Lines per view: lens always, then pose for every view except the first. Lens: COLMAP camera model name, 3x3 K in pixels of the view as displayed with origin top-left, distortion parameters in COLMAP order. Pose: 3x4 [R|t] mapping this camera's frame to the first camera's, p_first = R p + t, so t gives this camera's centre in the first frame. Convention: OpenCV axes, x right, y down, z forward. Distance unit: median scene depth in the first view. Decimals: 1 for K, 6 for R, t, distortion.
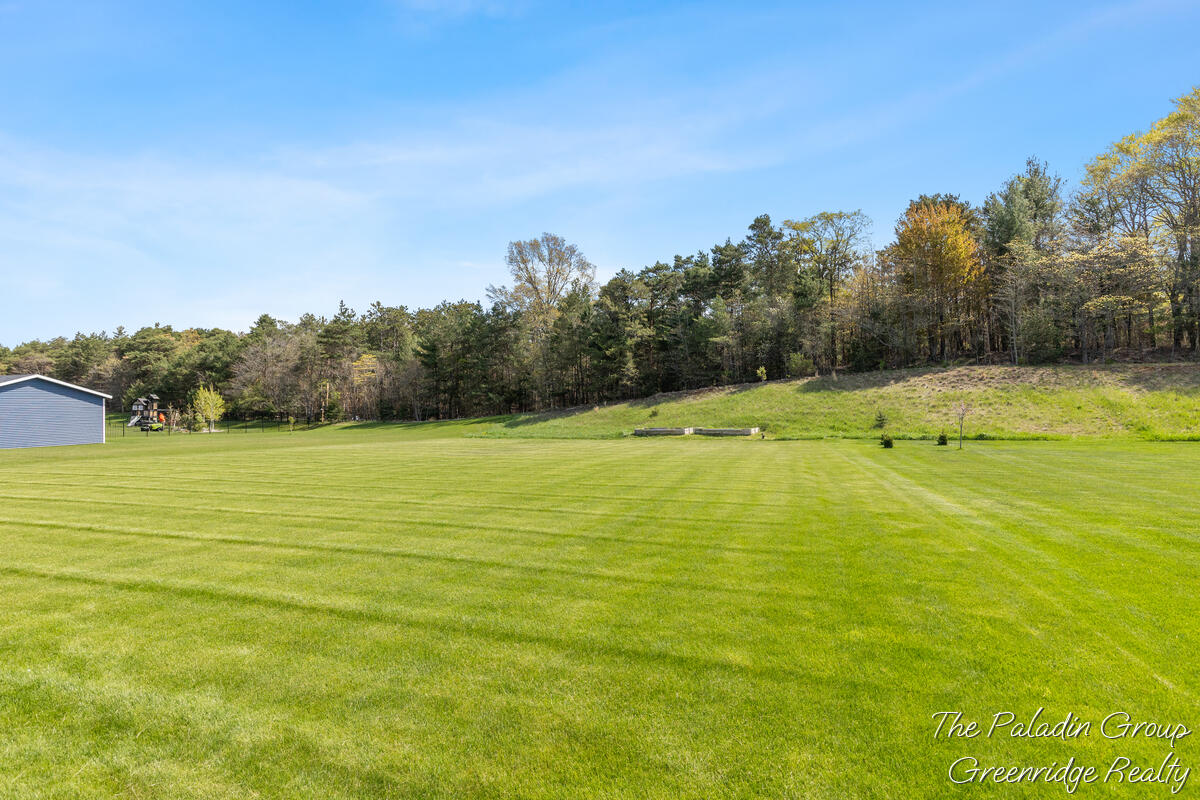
lens RADIAL K [[622.5, 0, 601.6], [0, 622.5, 401.4], [0, 0, 1]] dist [-0.005696, 0.003061]
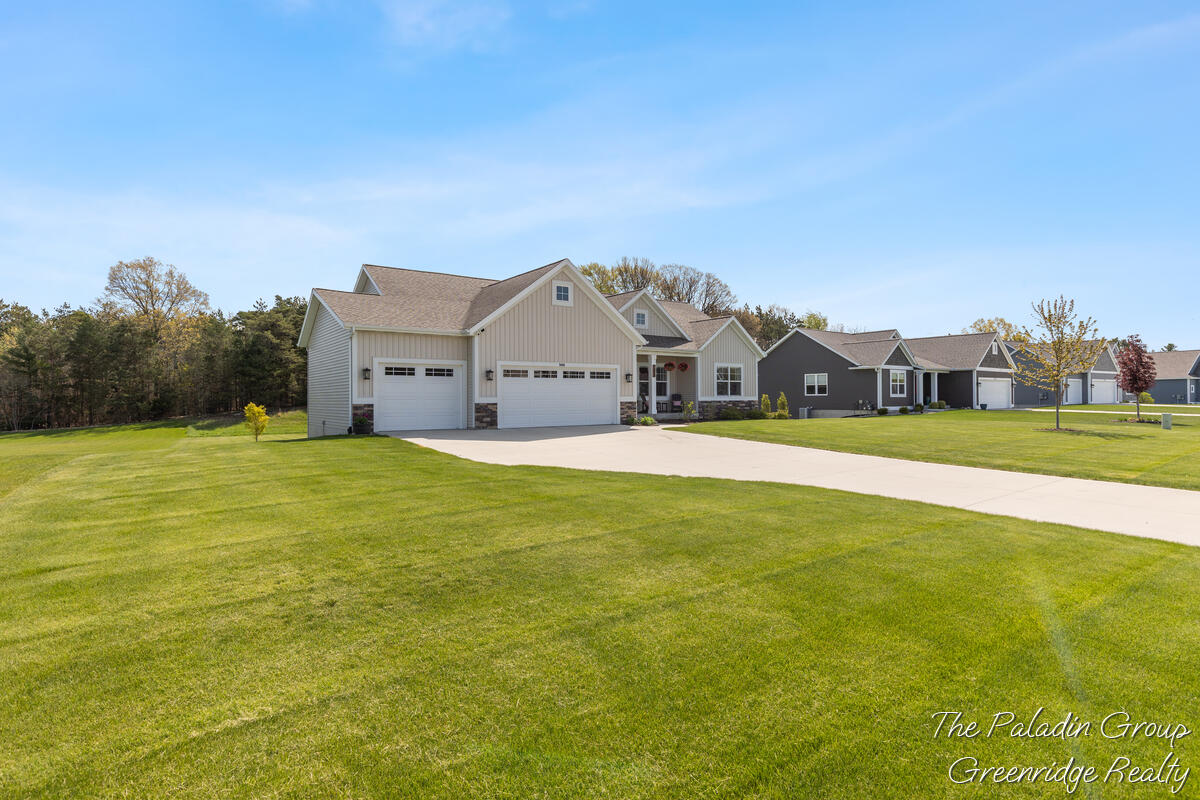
lens RADIAL K [[622.5, 0, 607.3], [0, 622.5, 399.3], [0, 0, 1]] dist [-0.005696, 0.003061]
pose [[0.585507, 0.002313, 0.810664, -0.836496], [0.005008, 0.999967, -0.006469, -0.007369], [-0.810652, 0.007847, 0.585476, -0.506840]]
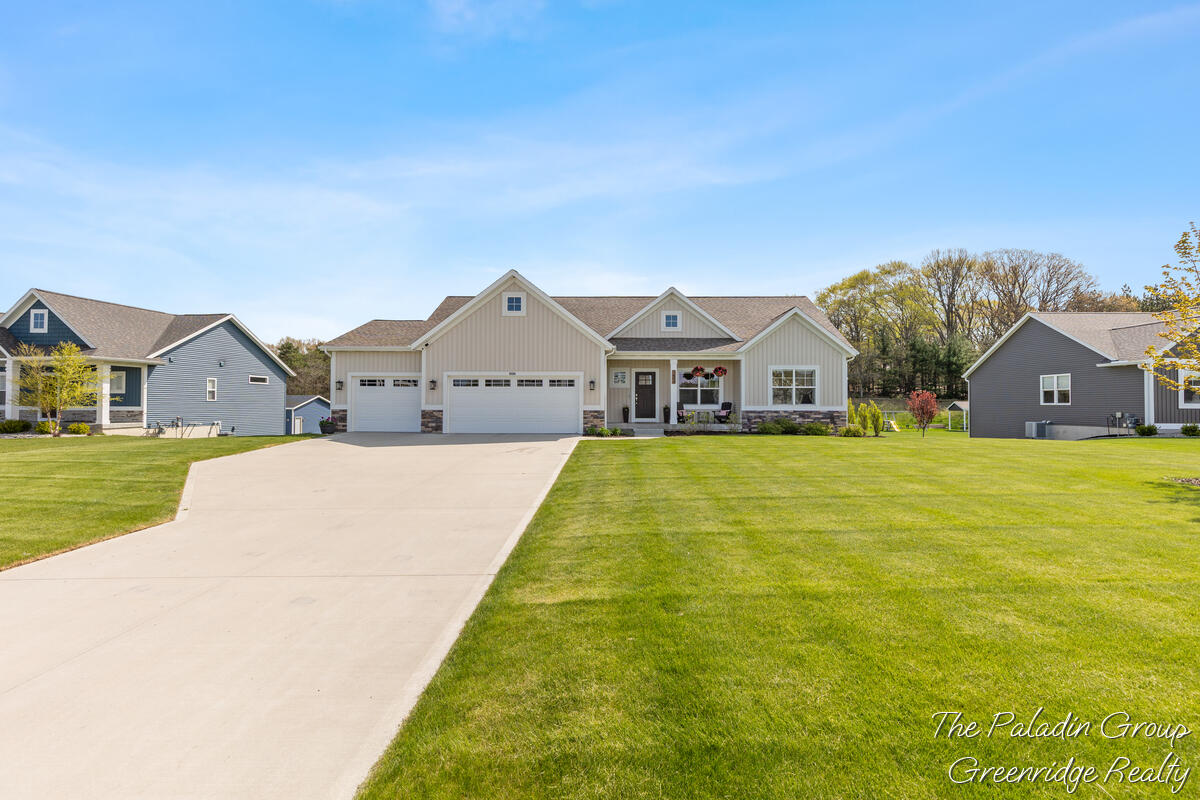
lens RADIAL K [[532.0, 0, 606.5], [0, 532.0, 396.4], [0, 0, 1]] dist [0.005075, -0.000215]
pose [[0.956057, 0.013922, 0.292851, -0.499937], [-0.007679, 0.999718, -0.022456, -0.010535], [-0.293081, 0.019221, 0.955894, -0.627497]]
